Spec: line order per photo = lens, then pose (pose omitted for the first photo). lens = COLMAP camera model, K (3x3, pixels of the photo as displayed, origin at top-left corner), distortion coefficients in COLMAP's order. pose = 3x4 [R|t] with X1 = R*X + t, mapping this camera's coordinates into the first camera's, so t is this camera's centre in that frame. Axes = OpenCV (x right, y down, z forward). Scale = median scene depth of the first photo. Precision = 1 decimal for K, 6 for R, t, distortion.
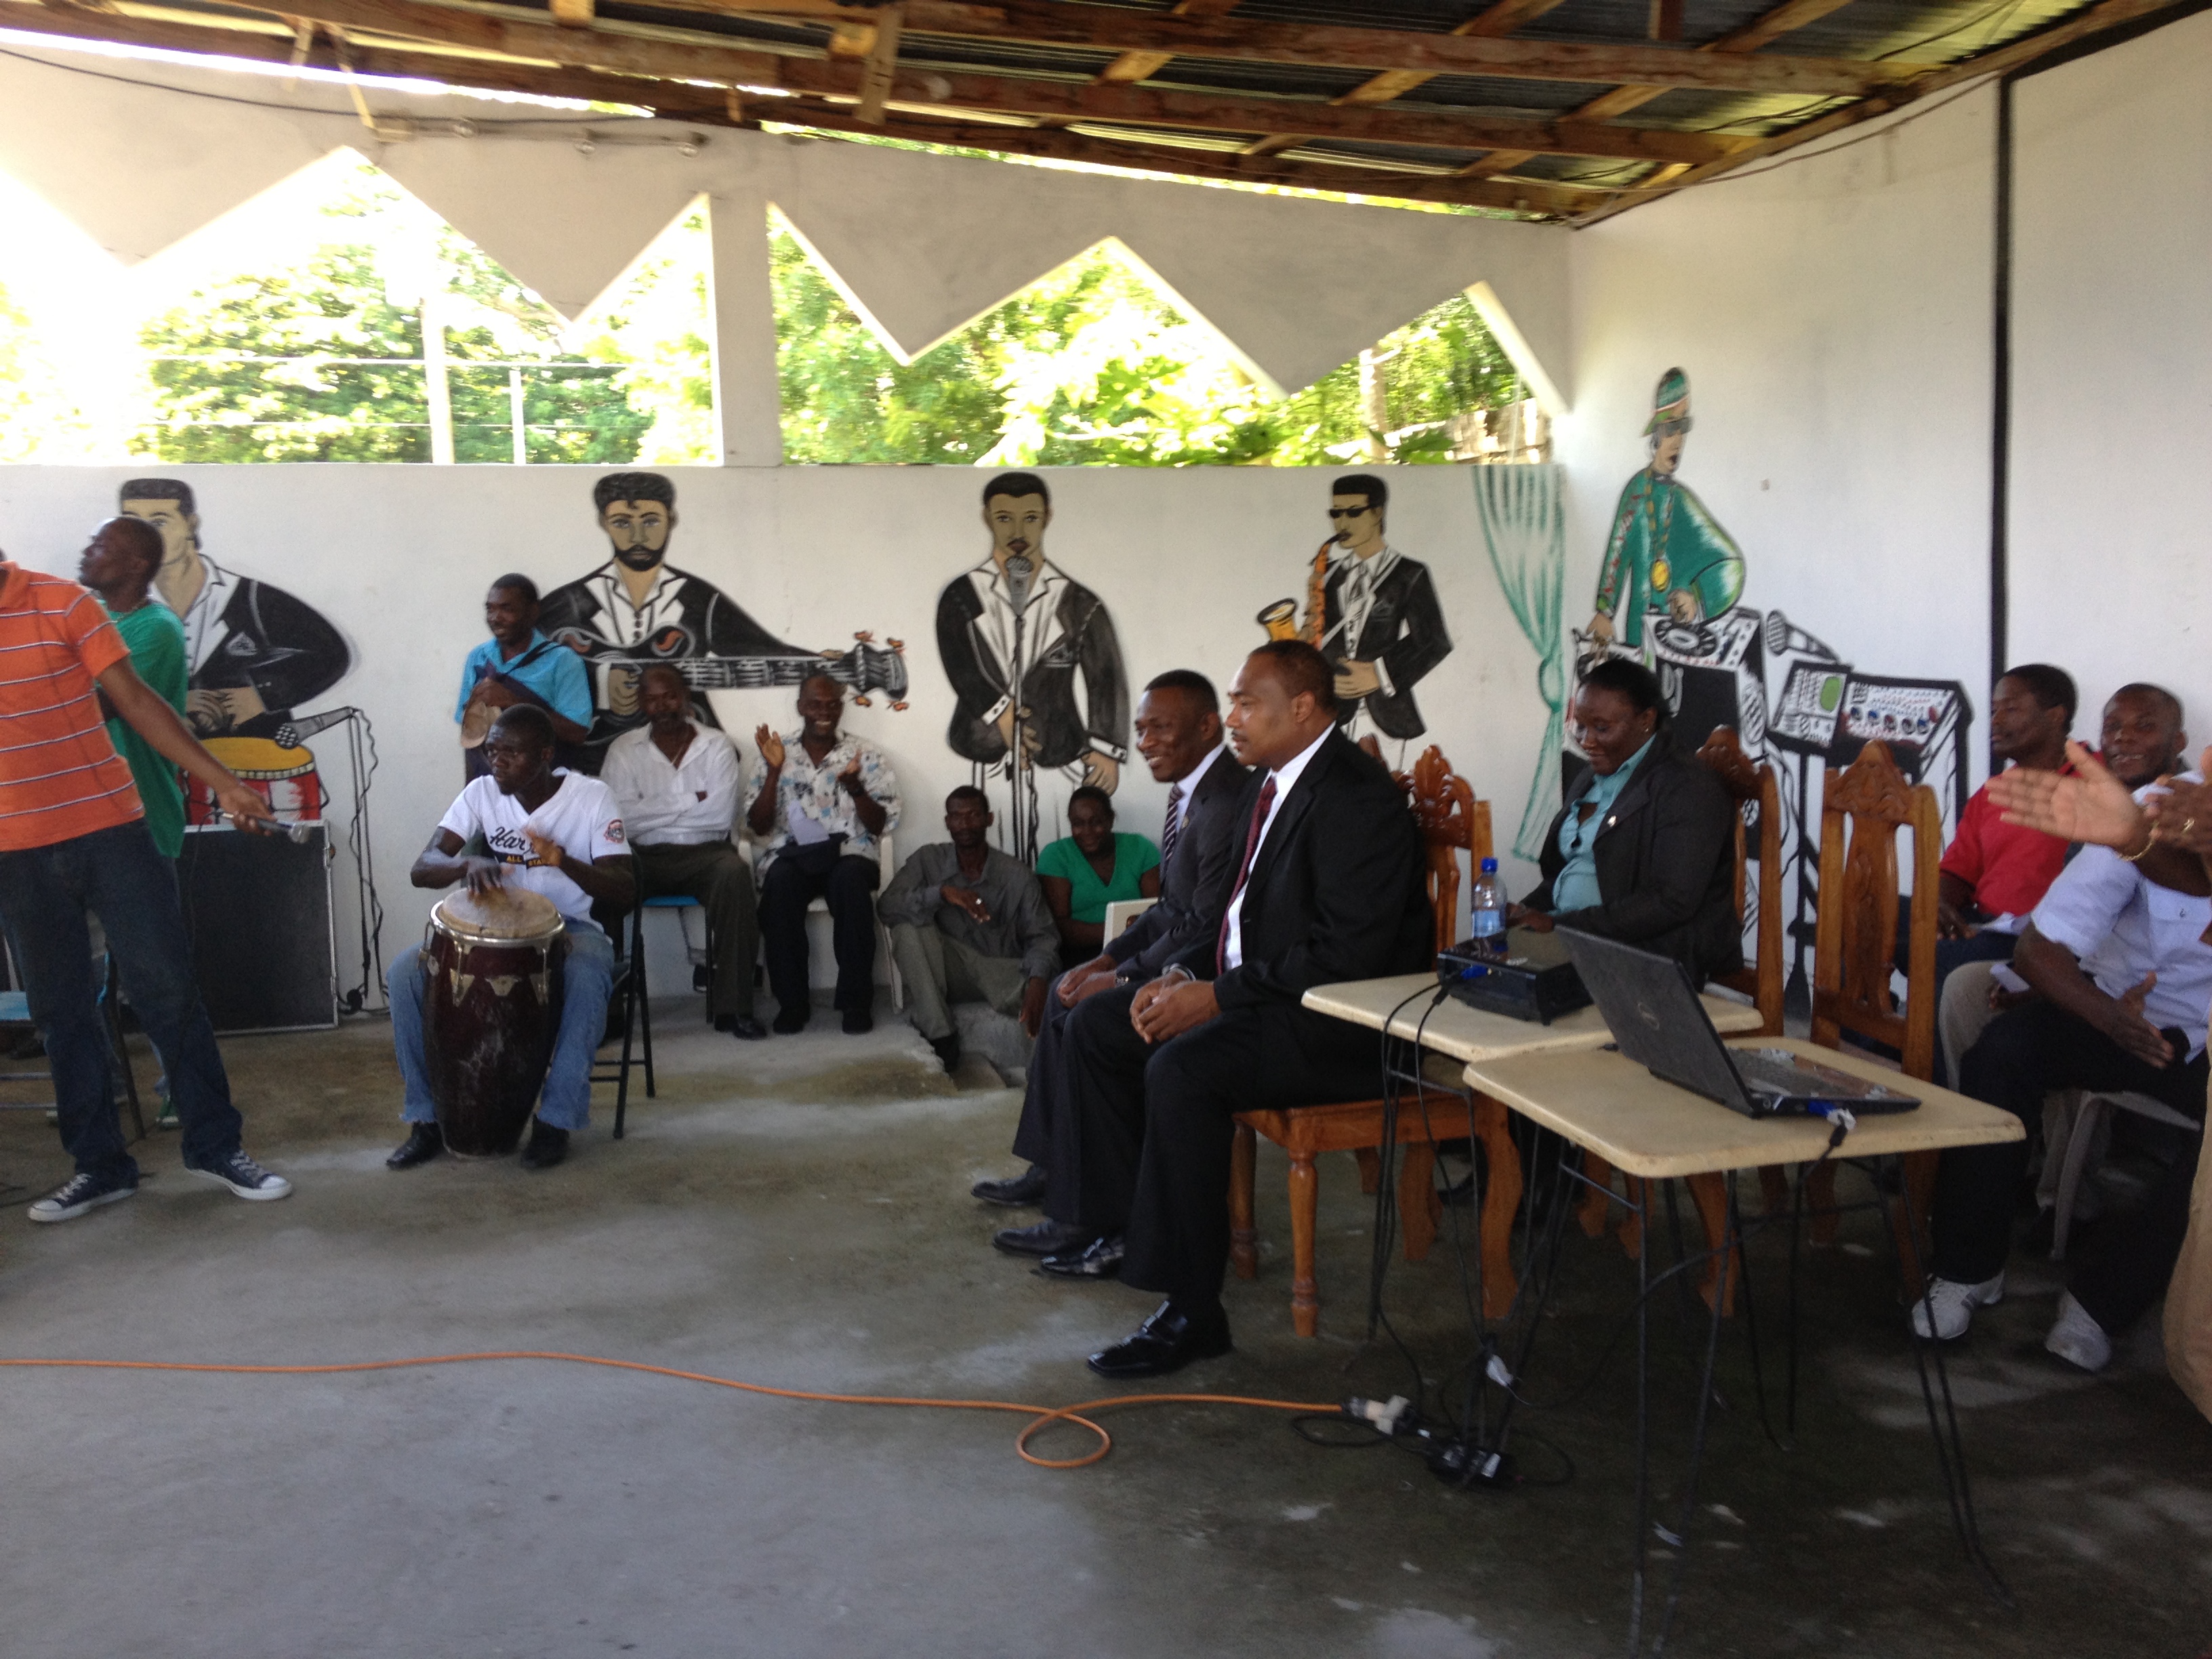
lens RADIAL K [[2094.2, 0, 1064.4], [0, 2094.2, 880.4], [0, 0, 1]] dist [0.166905, -0.316277]
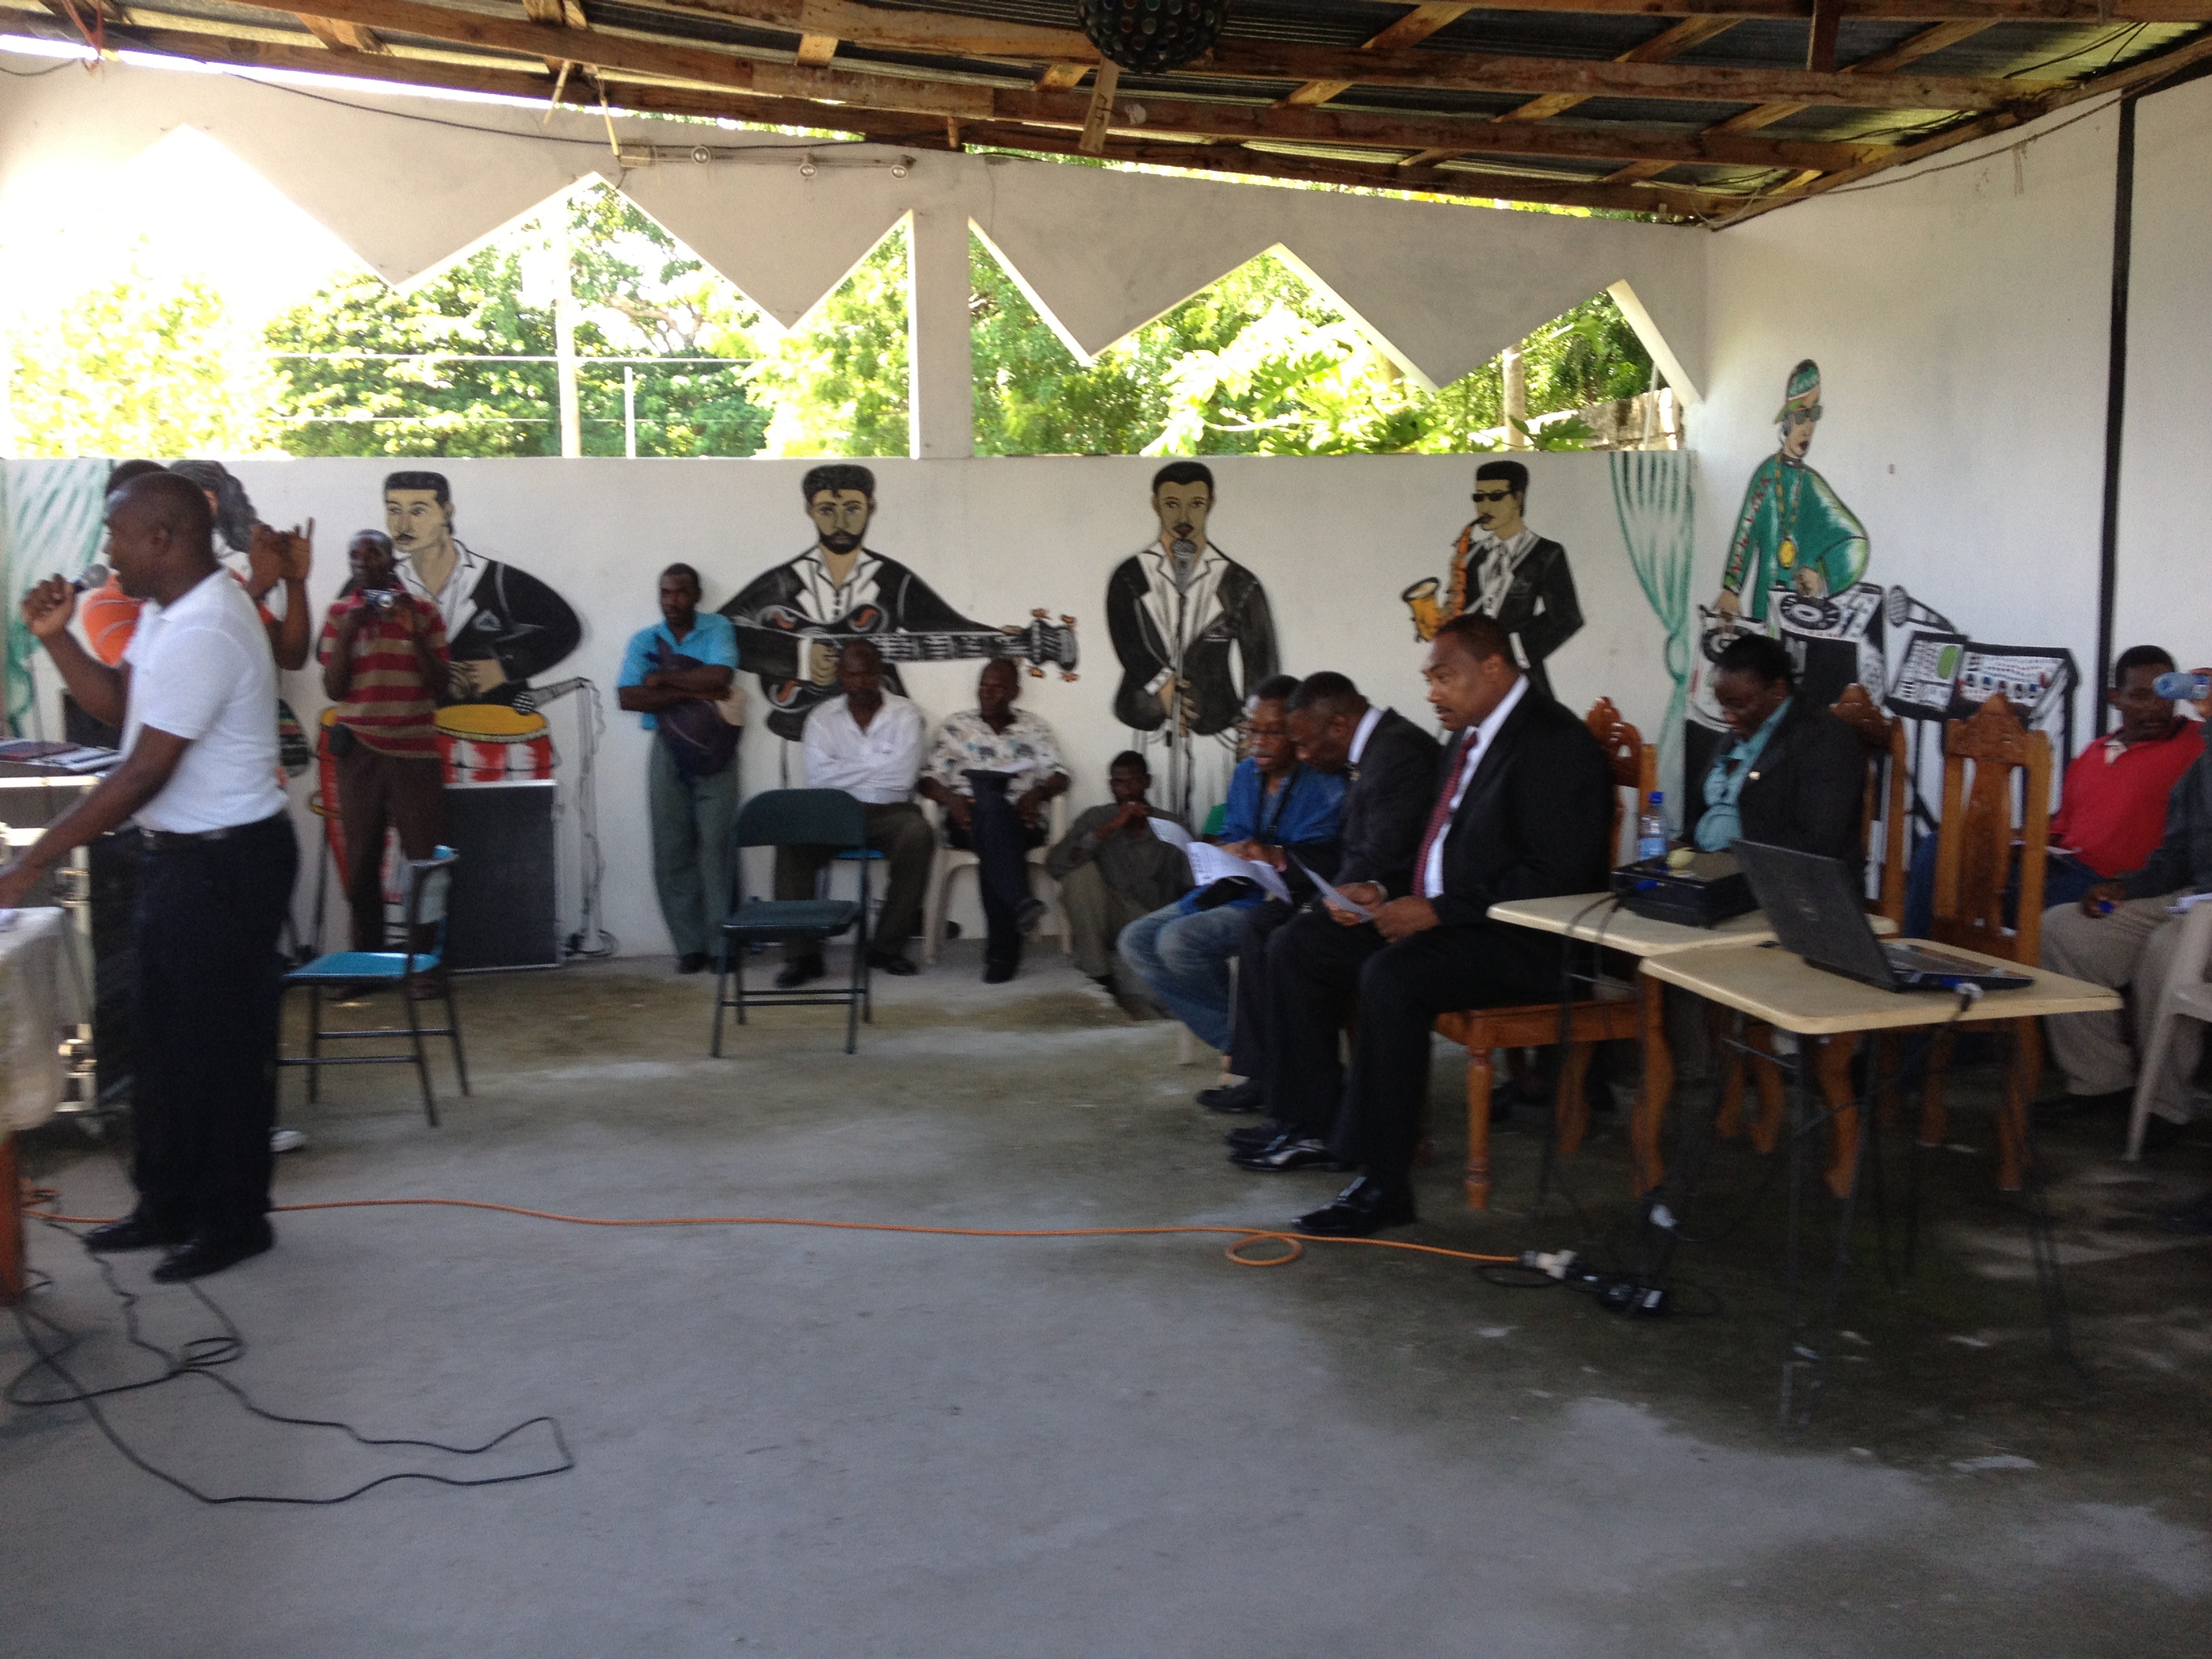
lens RADIAL K [[2096.8, 0, 1025.8], [0, 2096.8, 927.8], [0, 0, 1]] dist [0.135853, -0.247736]
pose [[0.998409, 0.008198, -0.055796, -0.041133], [-0.006757, 0.999640, 0.025963, 0.019540], [0.055989, -0.025545, 0.998105, -0.099563]]
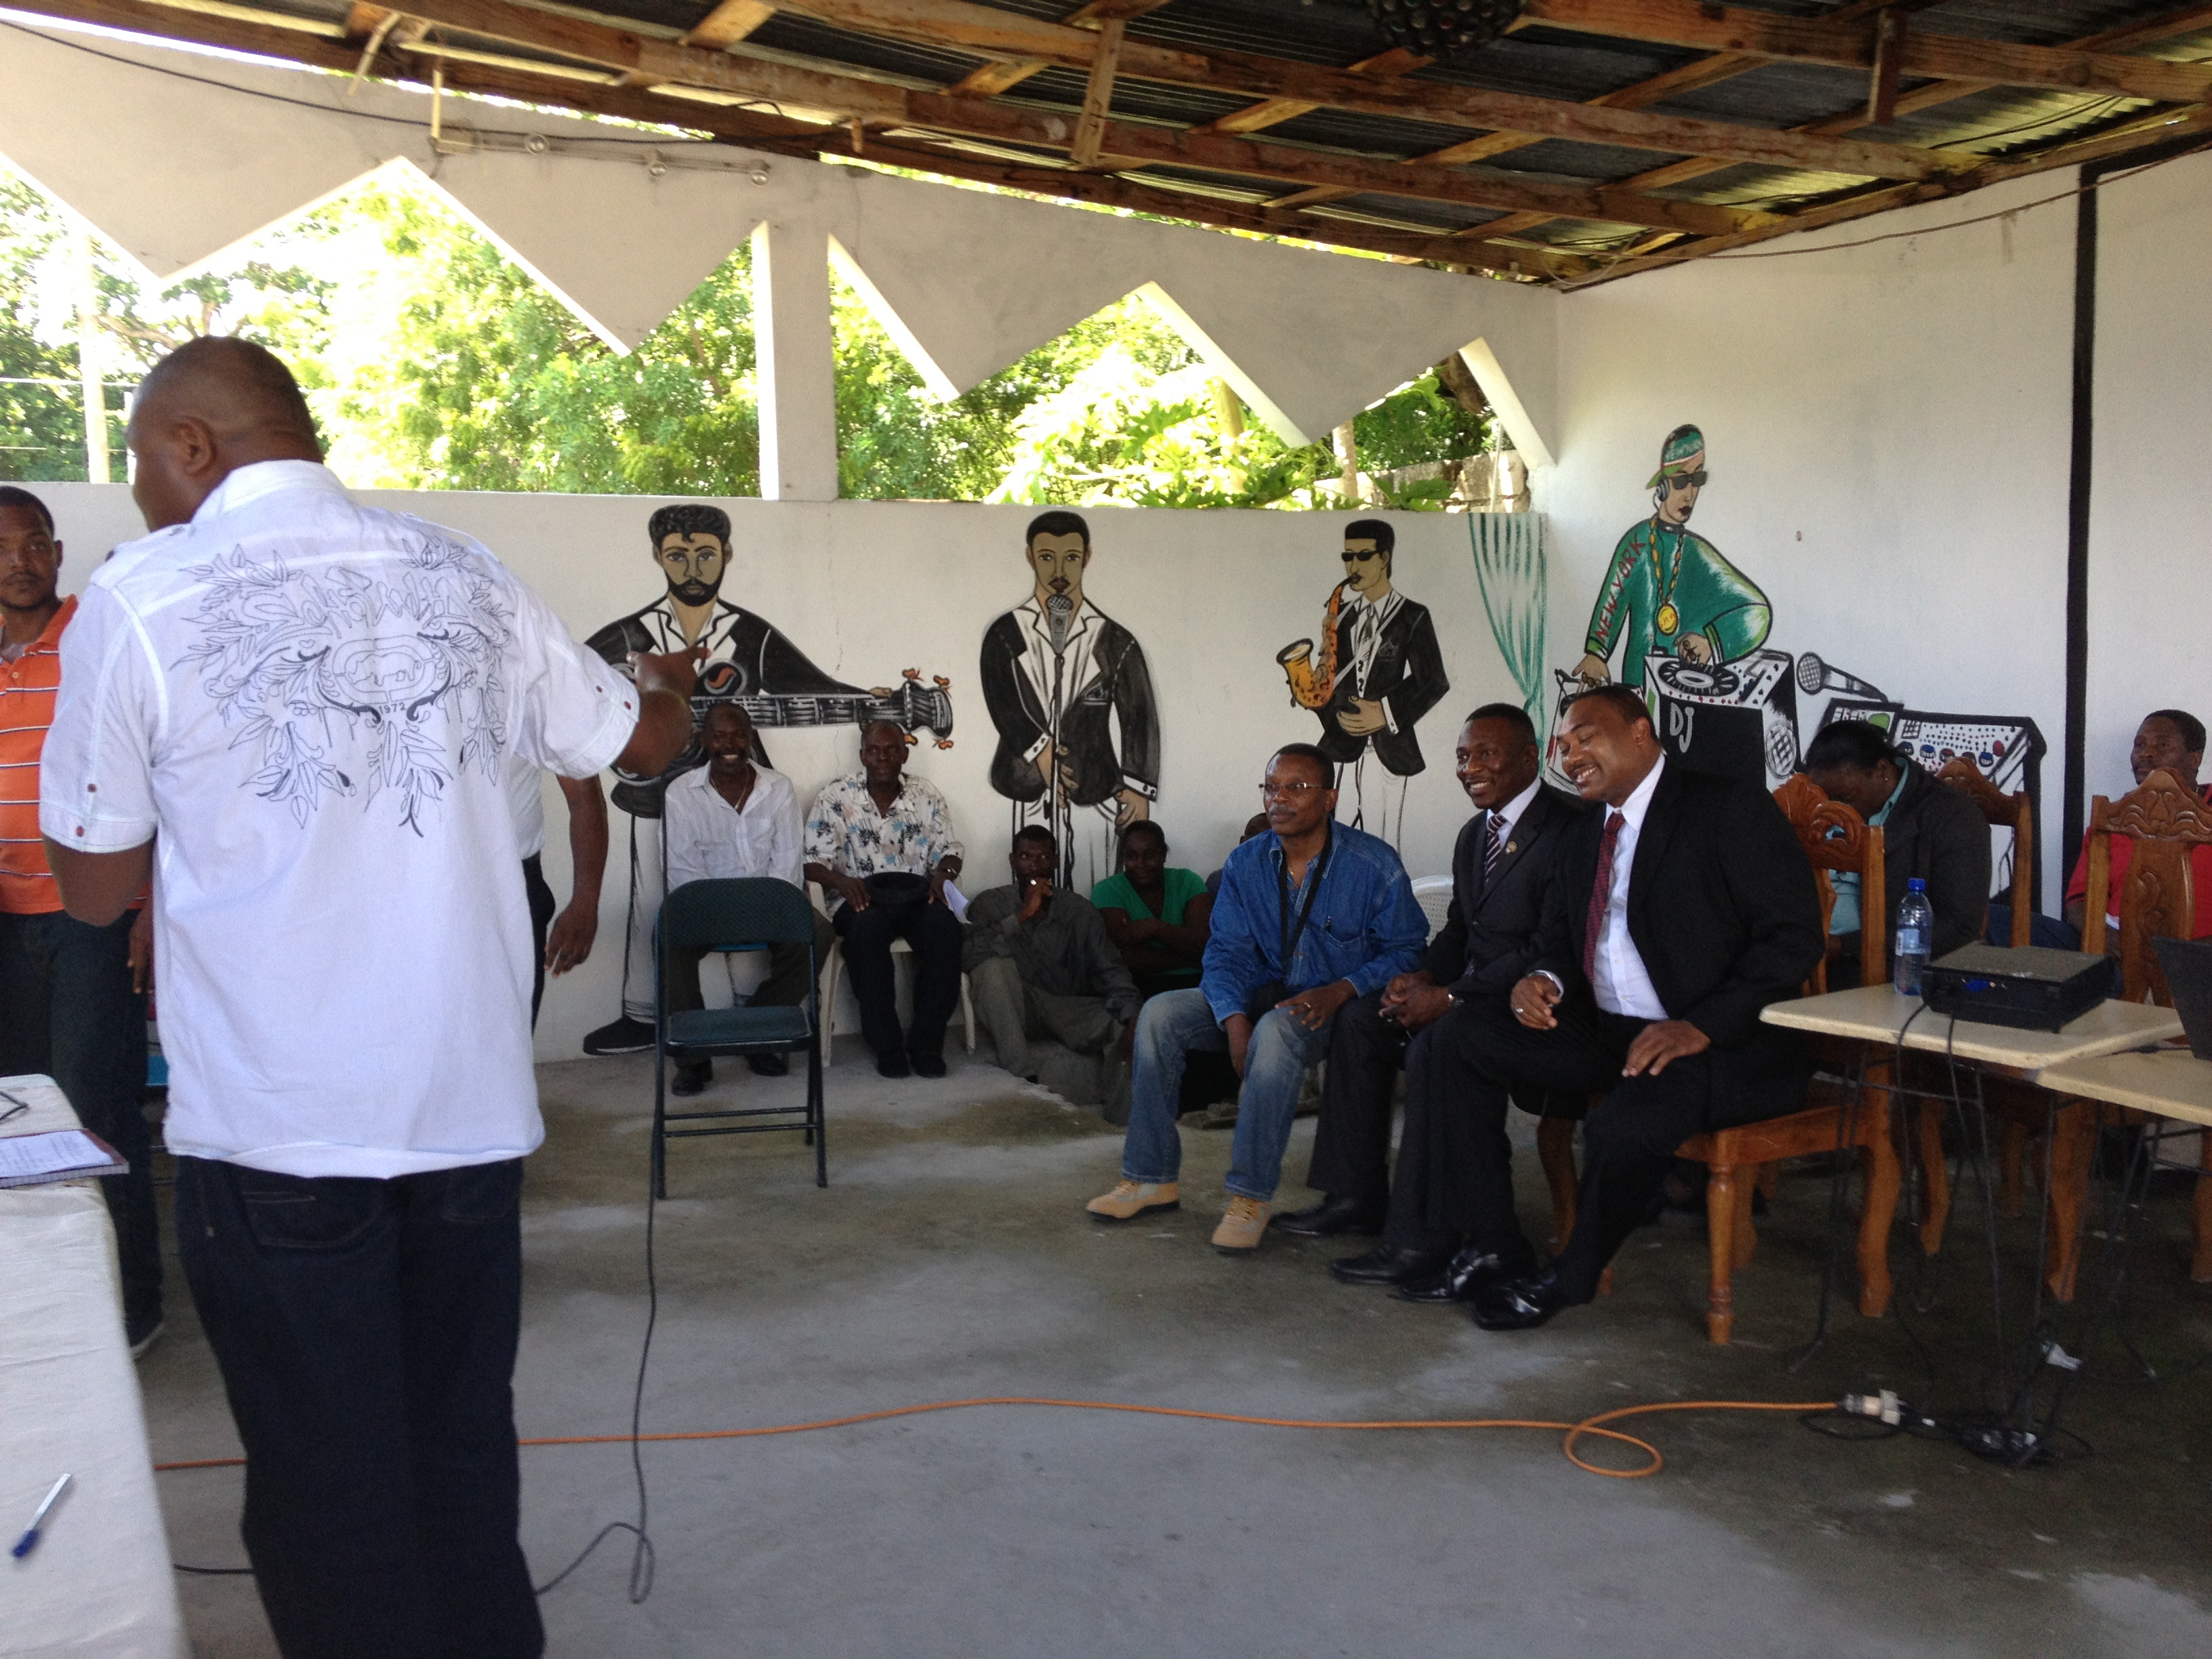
lens RADIAL K [[2105.8, 0, 1080.5], [0, 2105.8, 904.2], [0, 0, 1]] dist [0.144120, -0.300398]
pose [[0.980774, -0.017475, 0.194363, -0.213759], [0.019496, 0.999774, -0.008488, 0.001688], [-0.194171, 0.012114, 0.980893, 0.015564]]
